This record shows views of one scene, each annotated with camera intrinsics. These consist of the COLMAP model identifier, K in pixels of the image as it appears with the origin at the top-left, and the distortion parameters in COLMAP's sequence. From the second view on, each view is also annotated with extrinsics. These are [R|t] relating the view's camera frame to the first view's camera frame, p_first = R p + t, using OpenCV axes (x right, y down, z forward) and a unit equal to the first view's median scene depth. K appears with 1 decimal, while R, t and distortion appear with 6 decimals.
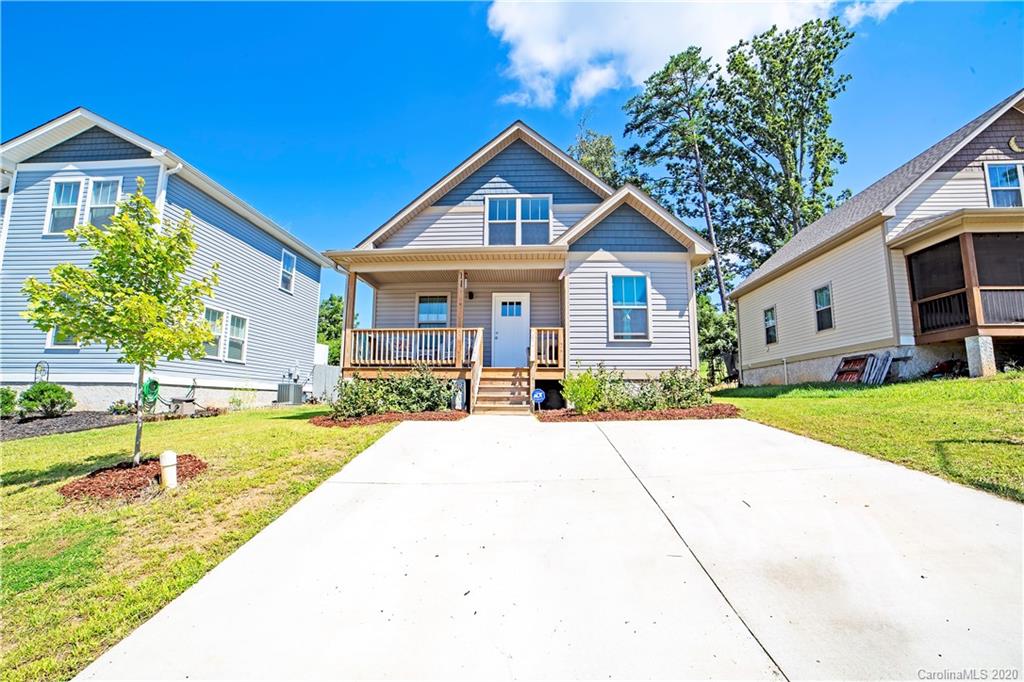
lens RADIAL K [[424.5, 0, 510.7], [0, 424.5, 350.3], [0, 0, 1]] dist [-0.094180, 0.030963]
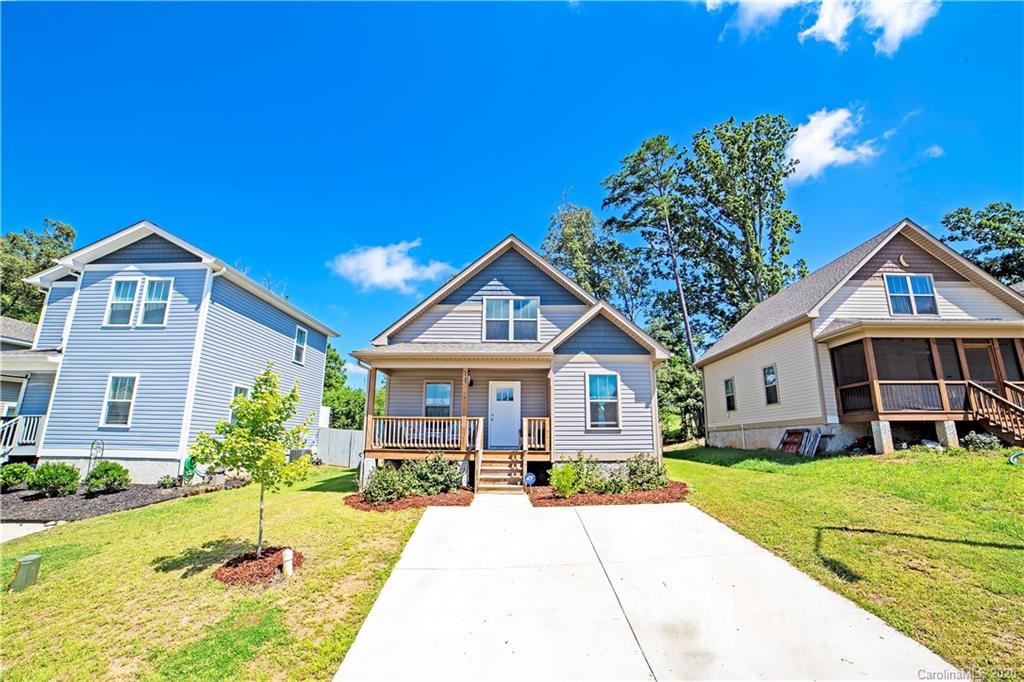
lens RADIAL K [[424.5, 0, 510.7], [0, 424.5, 350.3], [0, 0, 1]] dist [-0.094180, 0.030963]
pose [[0.999149, 0.007611, 0.040546, -0.034249], [-0.003807, 0.995650, -0.093092, -0.117065], [-0.041078, 0.092859, 0.994832, -0.201858]]
